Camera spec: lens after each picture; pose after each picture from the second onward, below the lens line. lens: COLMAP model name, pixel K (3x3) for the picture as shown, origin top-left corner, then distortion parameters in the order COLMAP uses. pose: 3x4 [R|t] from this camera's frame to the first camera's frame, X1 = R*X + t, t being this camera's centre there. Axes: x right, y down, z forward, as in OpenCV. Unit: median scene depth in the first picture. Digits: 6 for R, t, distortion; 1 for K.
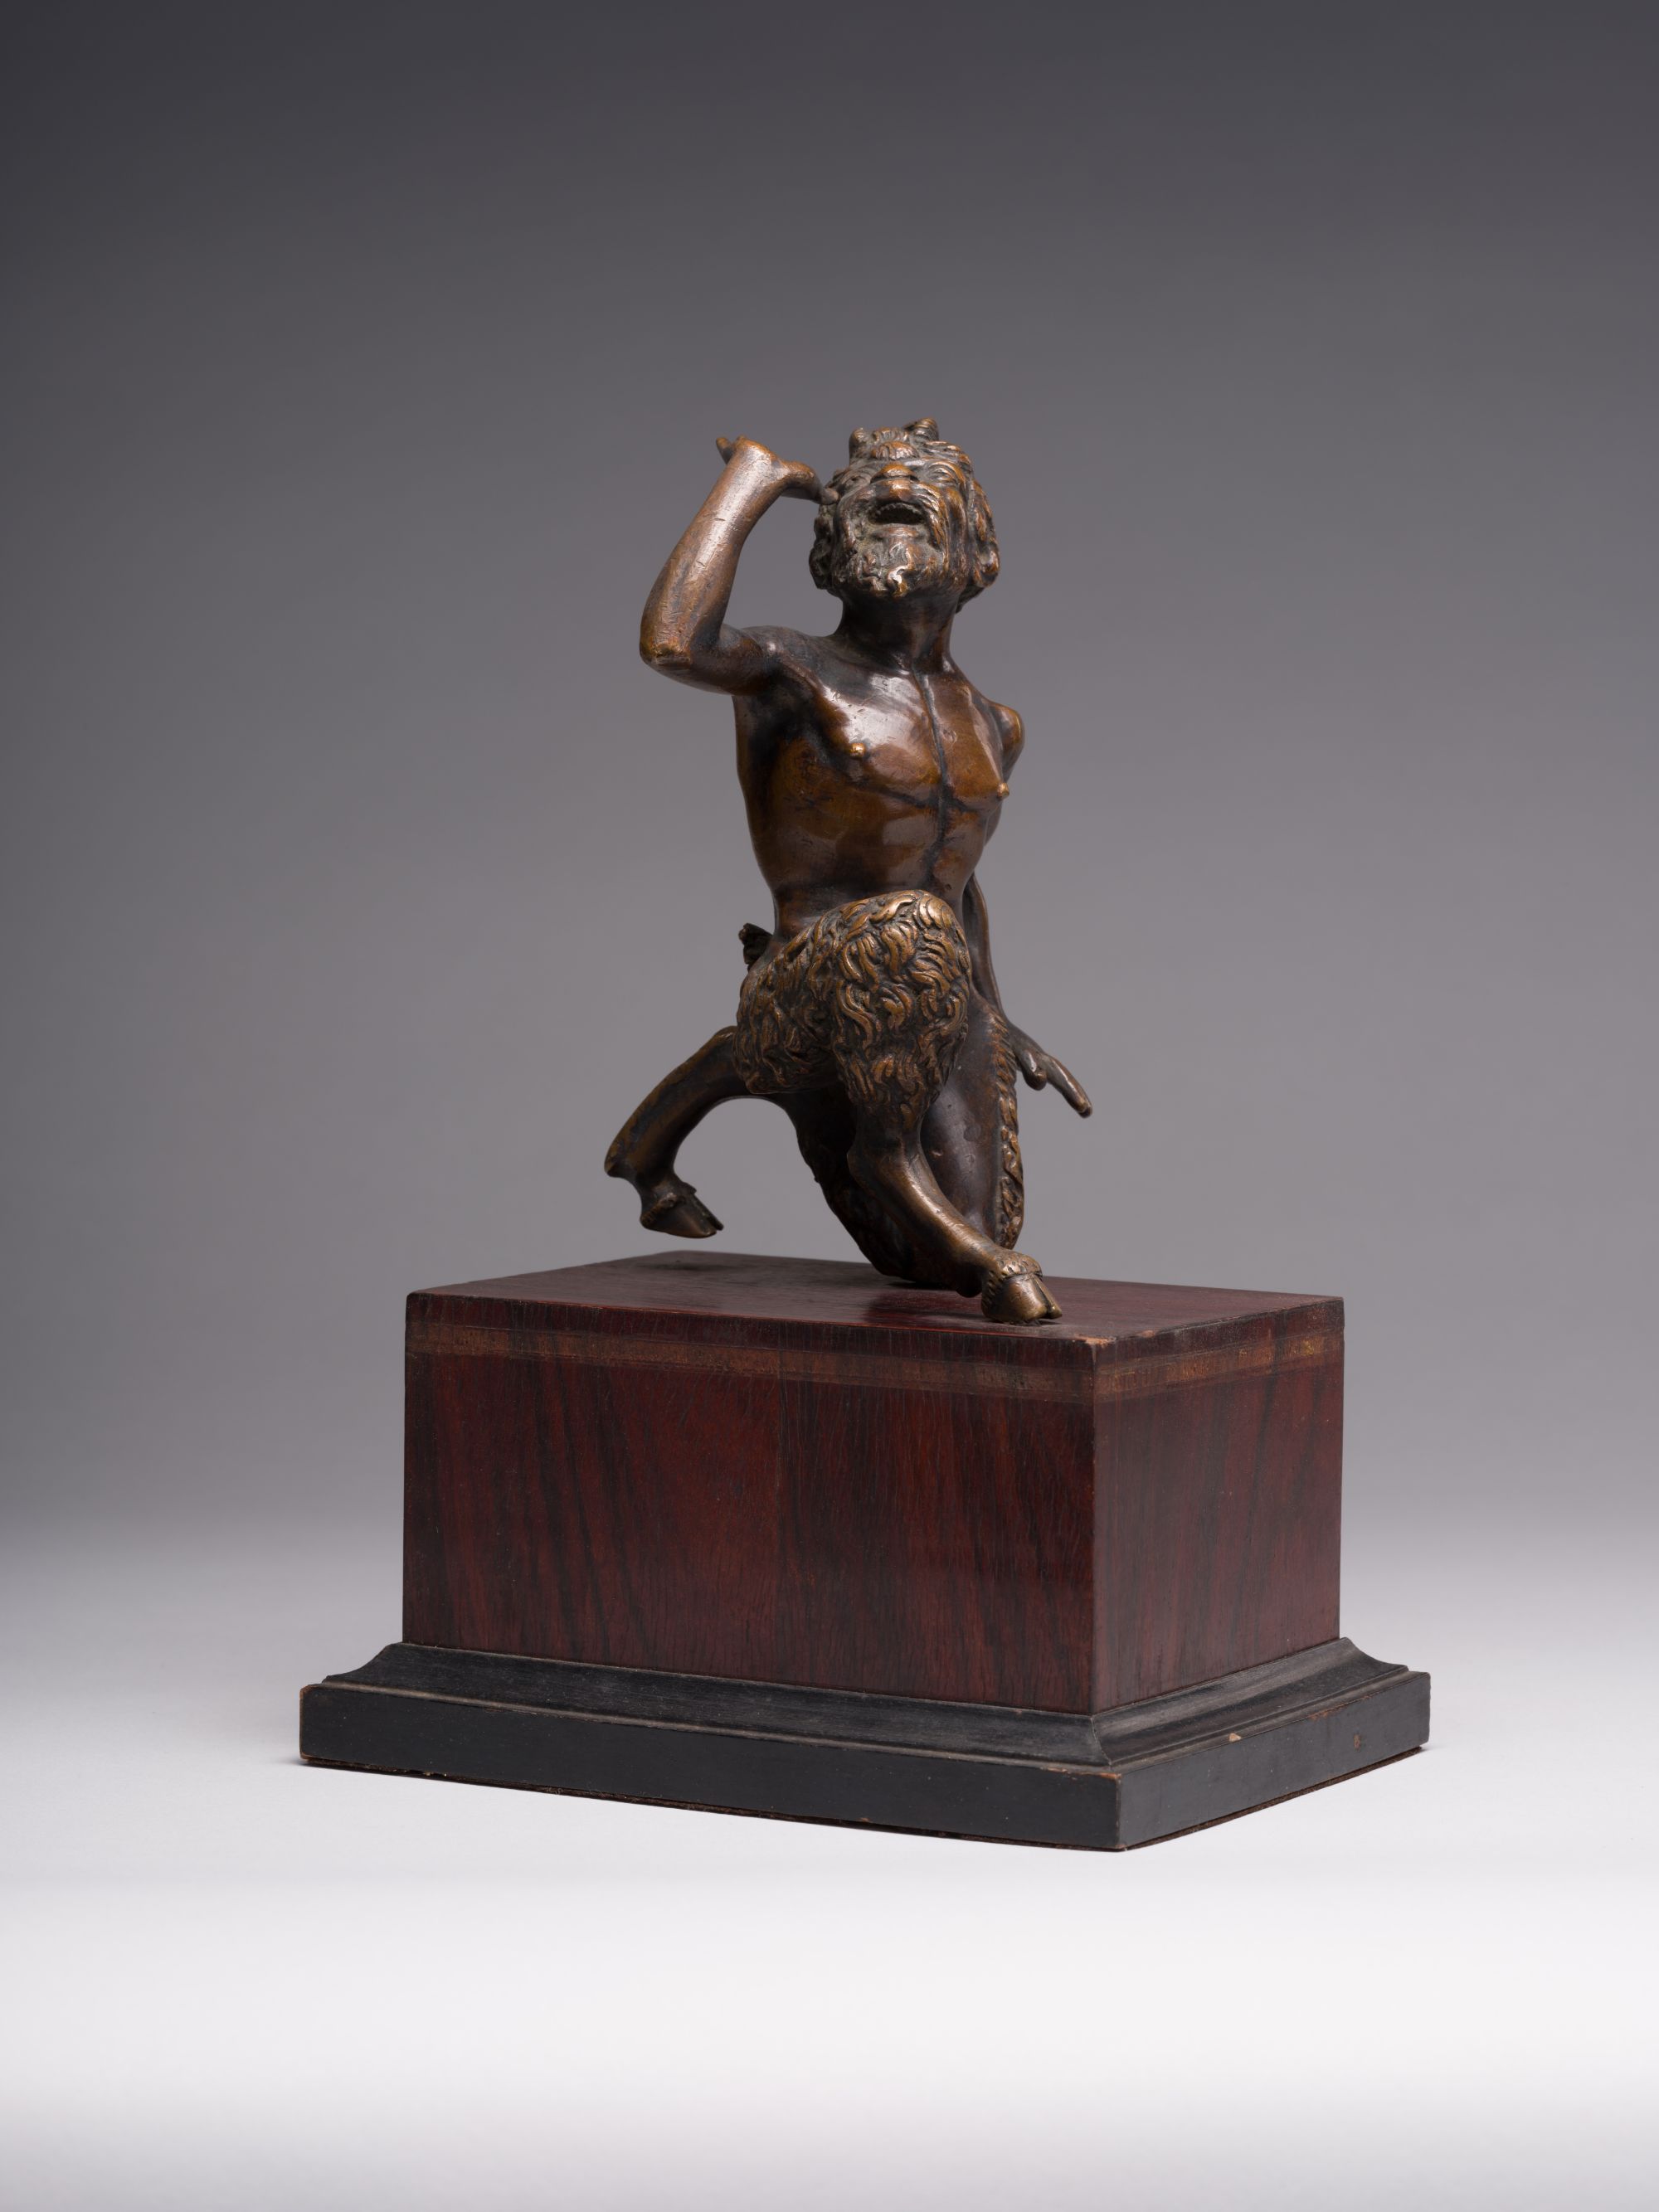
lens RADIAL K [[6356.5, 0, 829.5], [0, 6356.5, 1106.0], [0, 0, 1]] dist [0.010193, 0.118653]
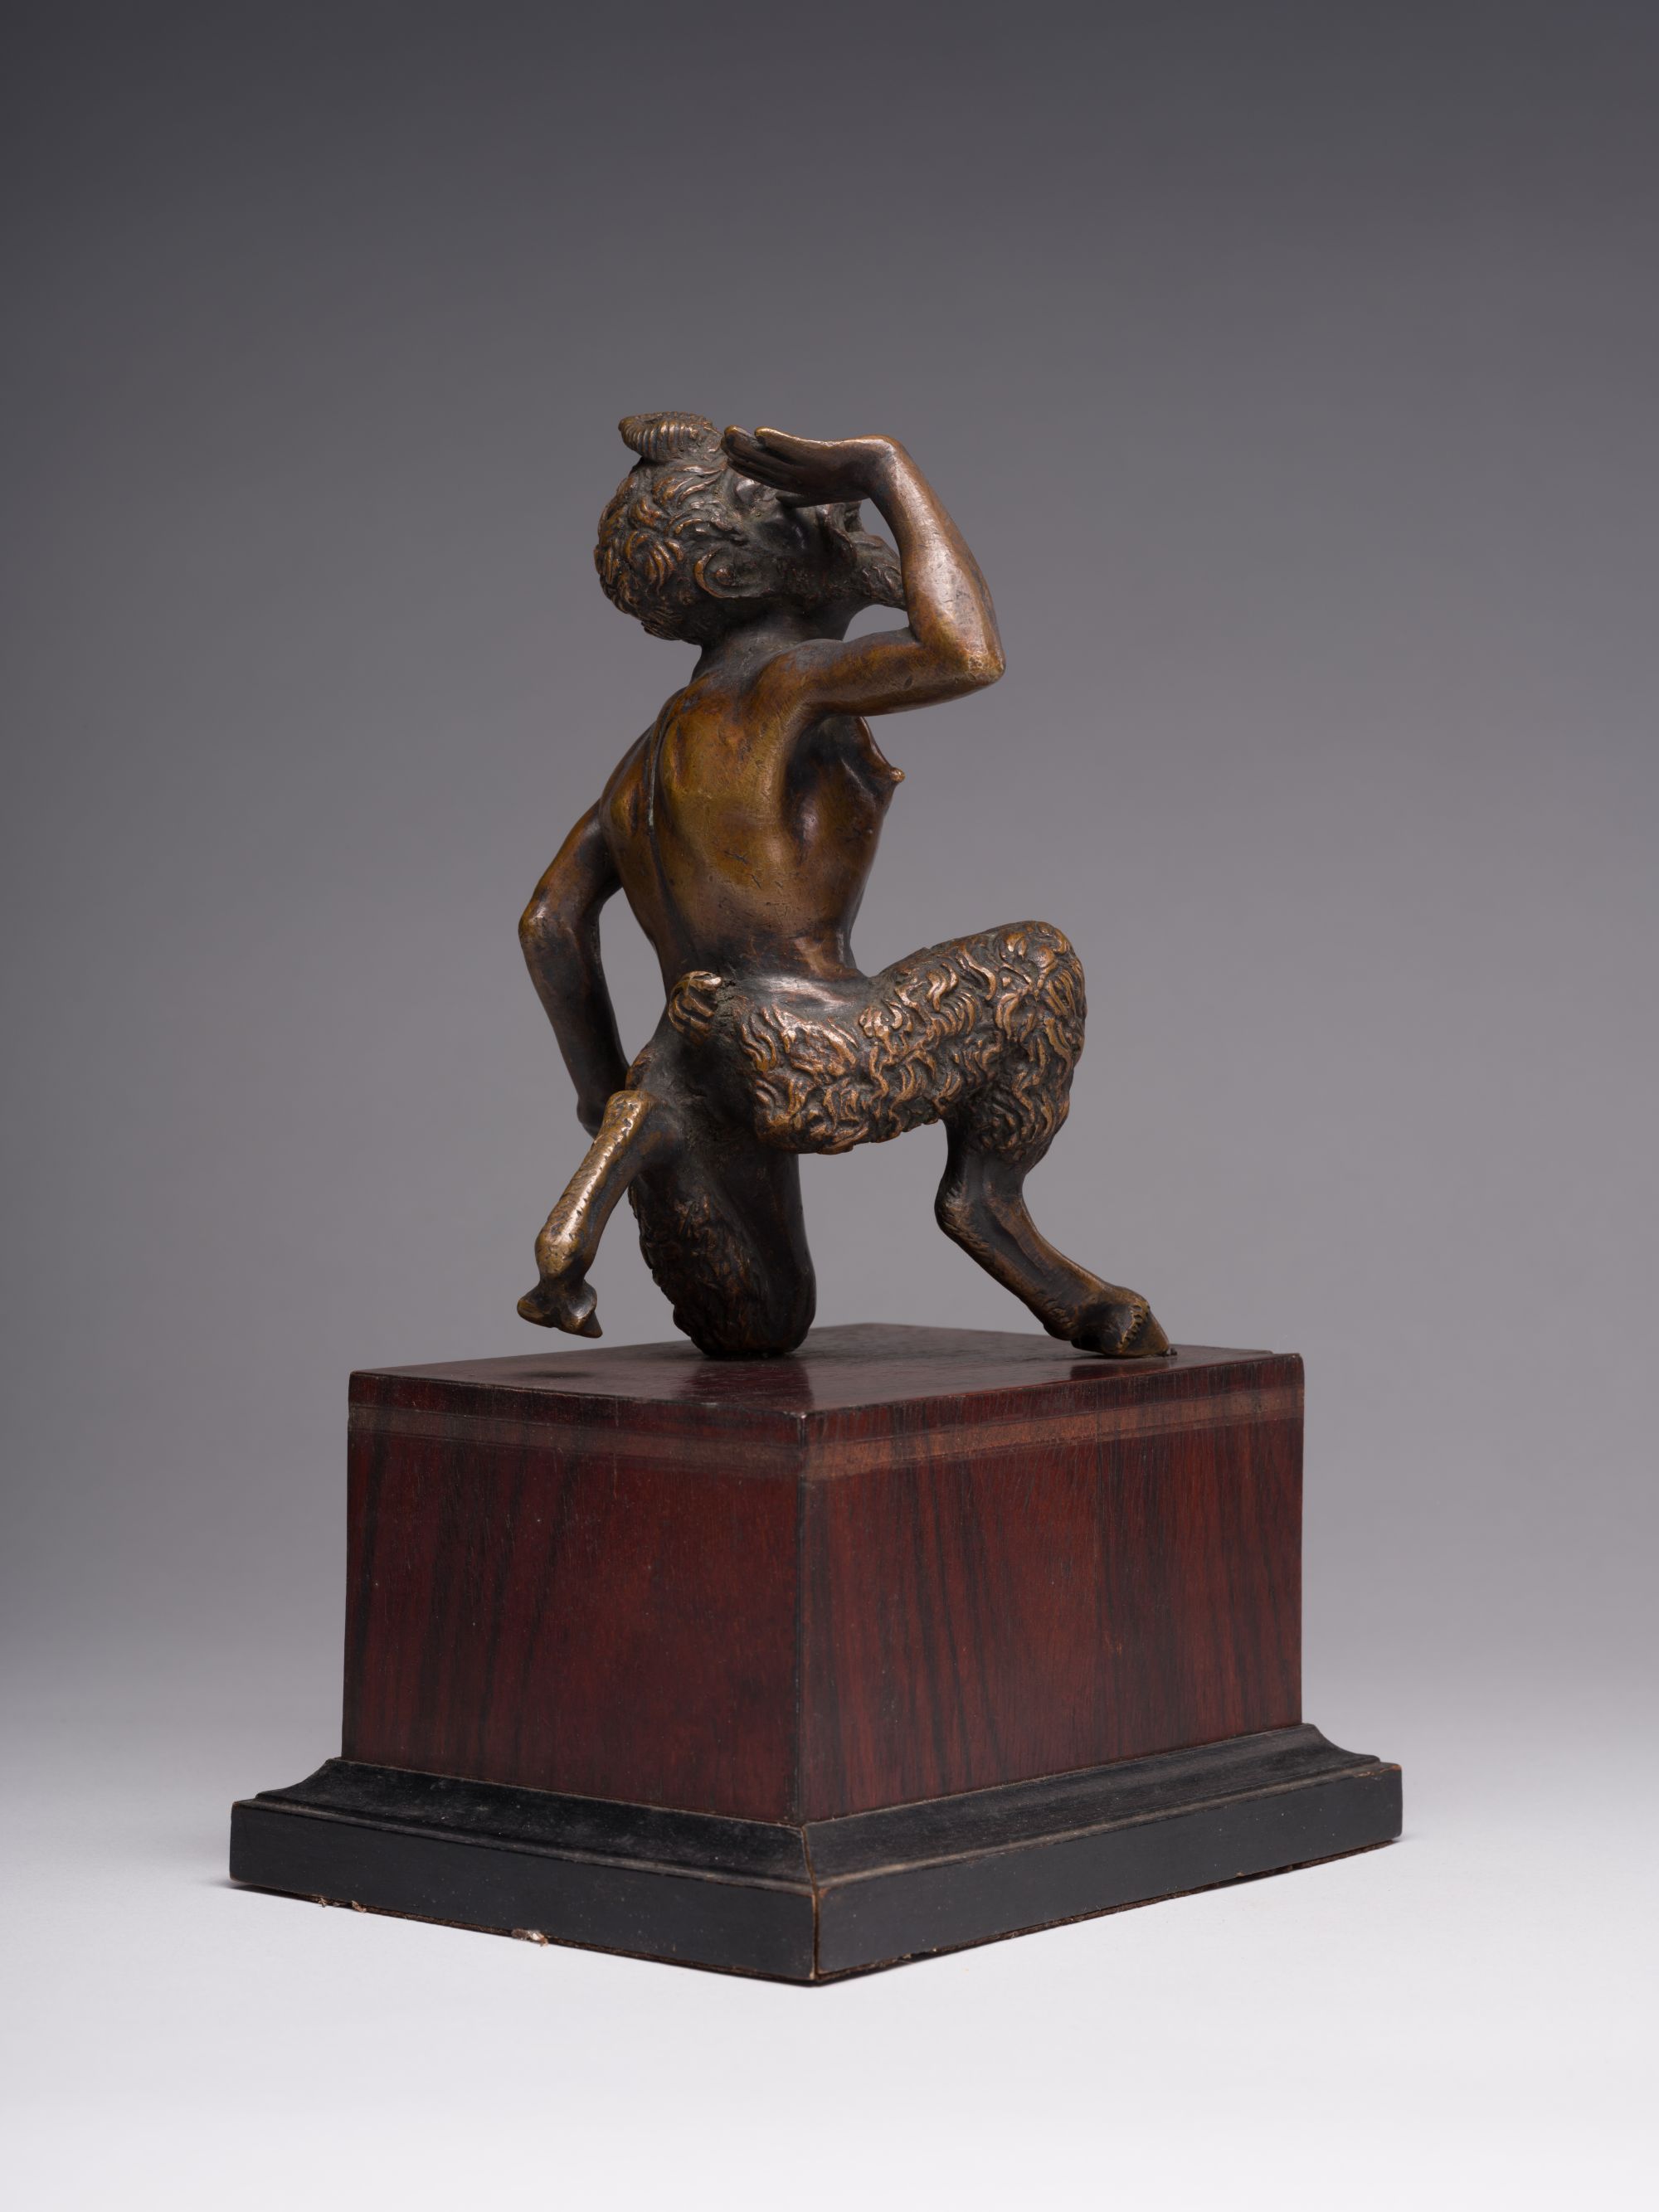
lens RADIAL K [[6356.5, 0, 829.5], [0, 6356.5, 1106.0], [0, 0, 1]] dist [0.010193, 0.118653]
pose [[0.110316, -0.054897, 0.992379, -0.937846], [0.062725, 0.996868, 0.048172, -0.054164], [-0.991915, 0.056933, 0.113414, 0.924429]]
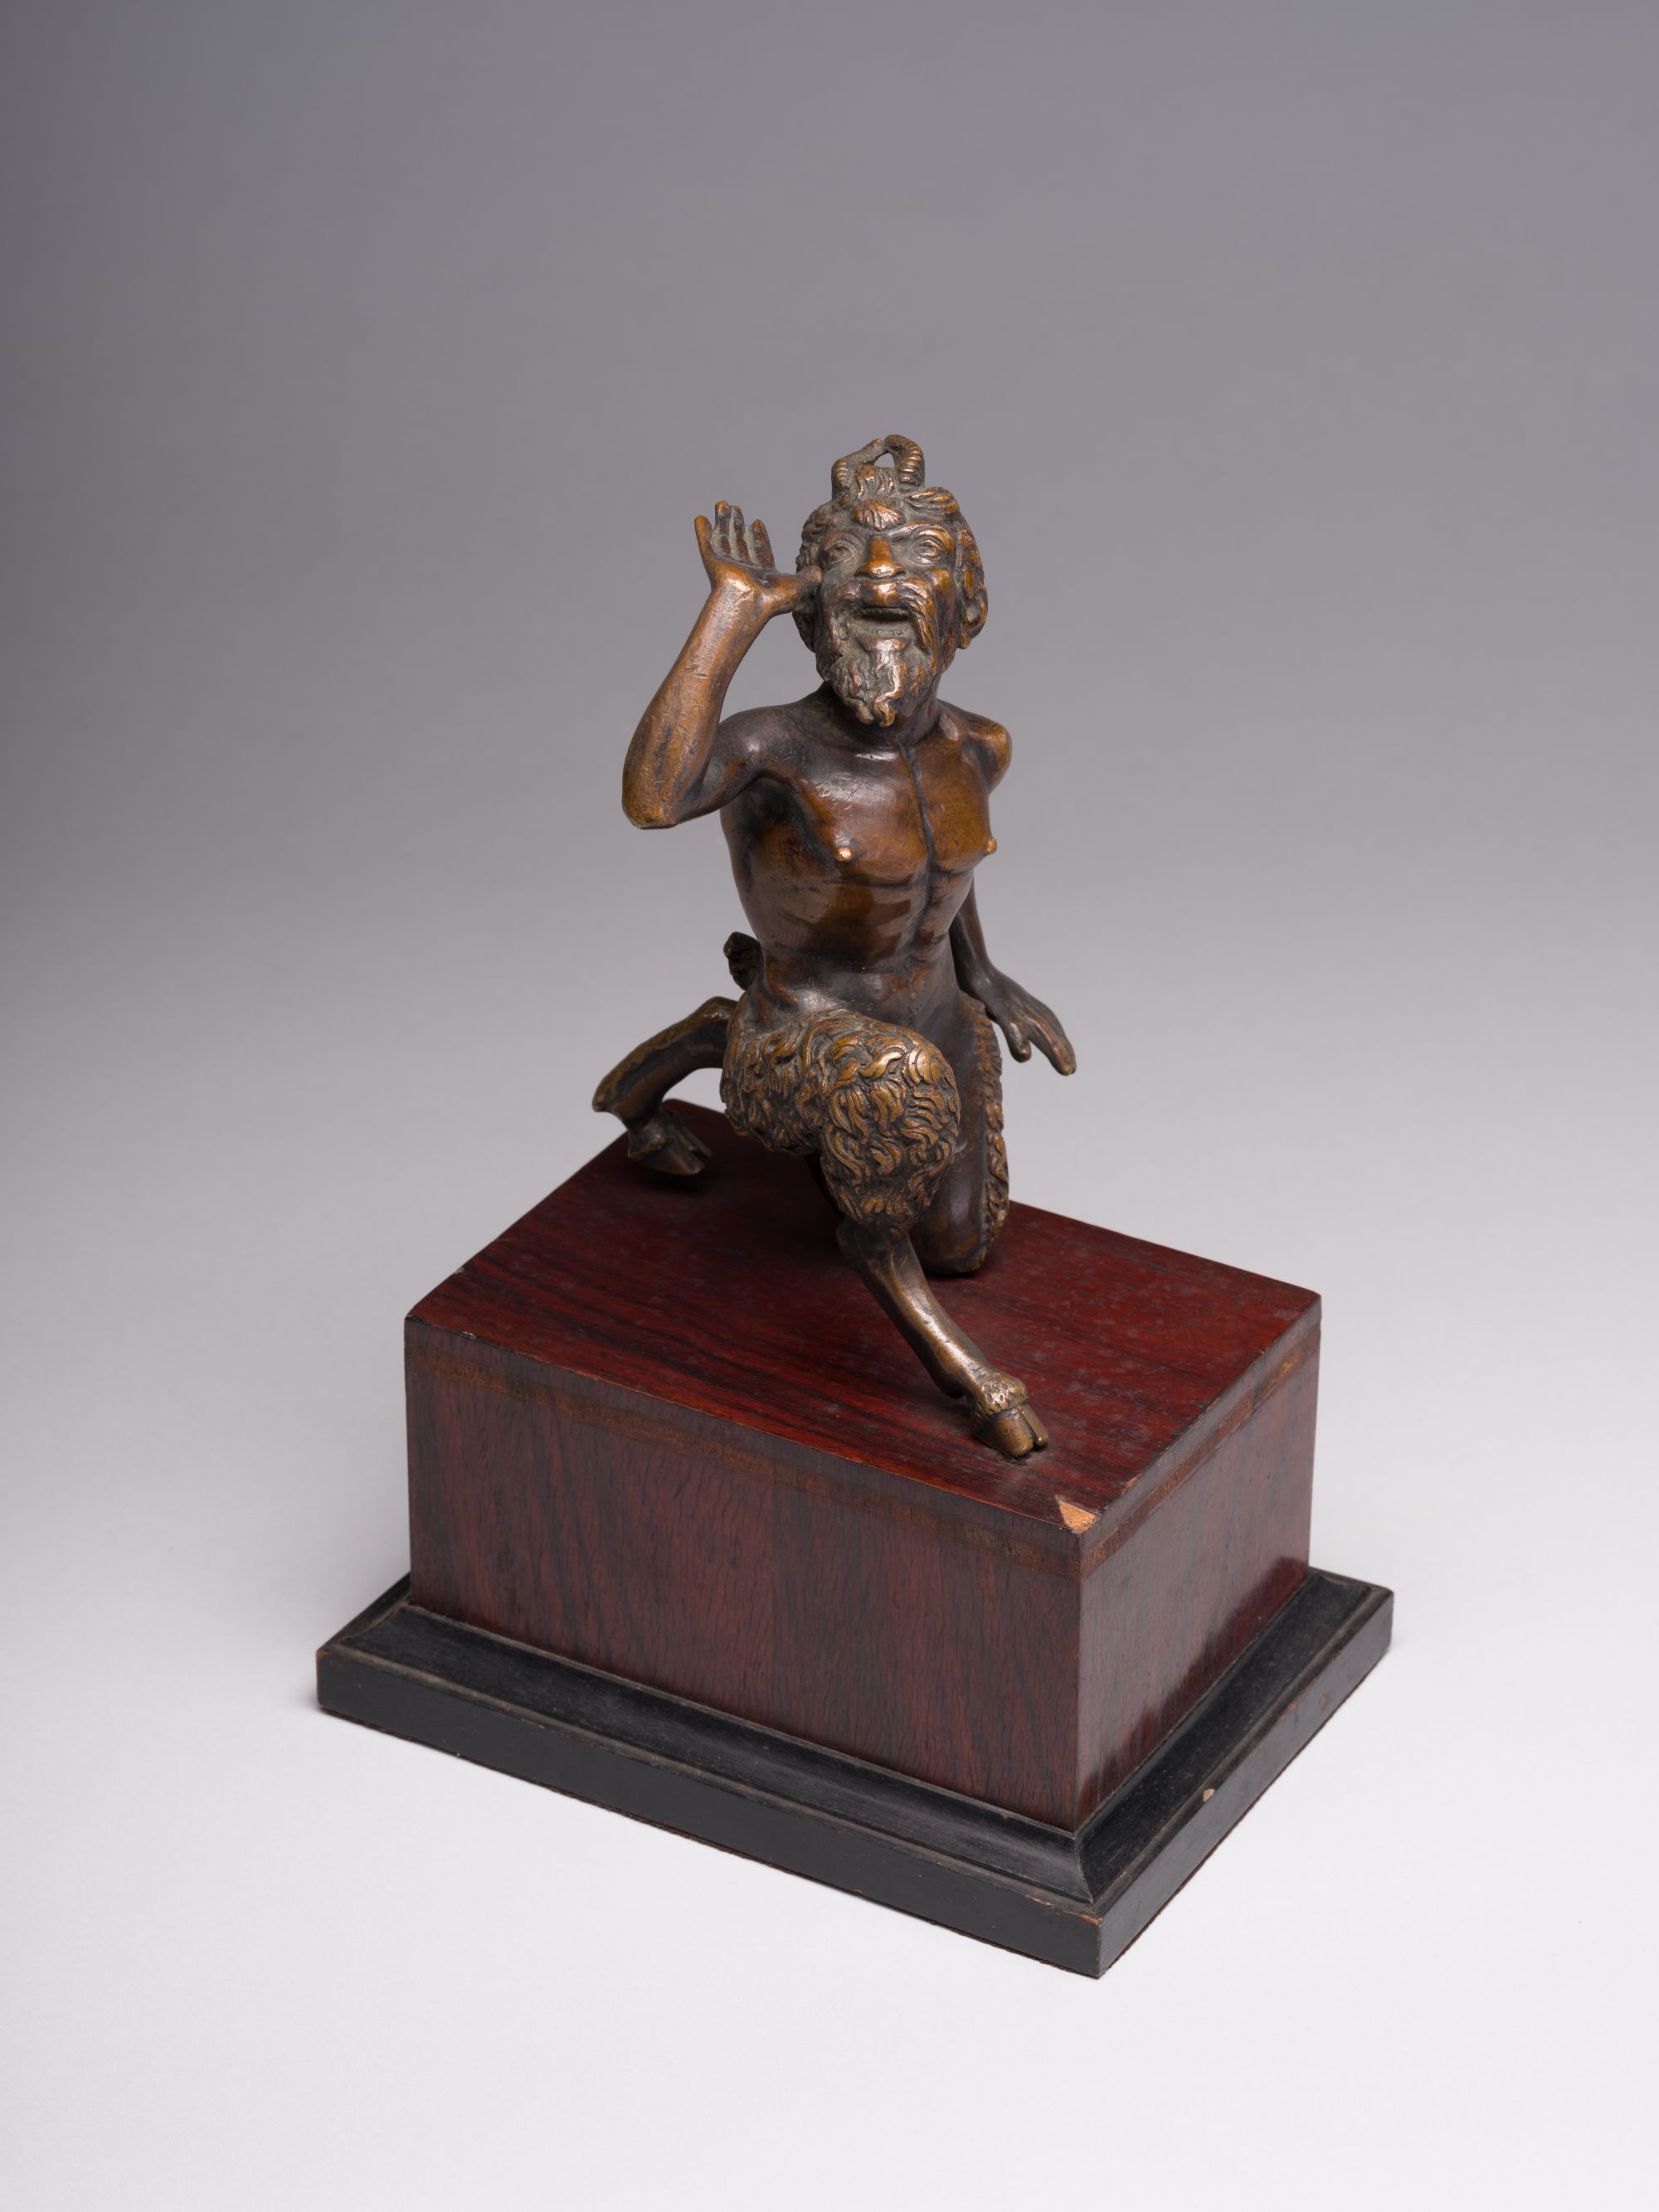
lens RADIAL K [[6356.5, 0, 829.5], [0, 6356.5, 1106.0], [0, 0, 1]] dist [0.010193, 0.118653]
pose [[0.999895, -0.011510, 0.008795, -0.007047], [0.006494, 0.898901, 0.438104, -0.460529], [-0.012948, -0.438000, 0.898882, 0.100863]]
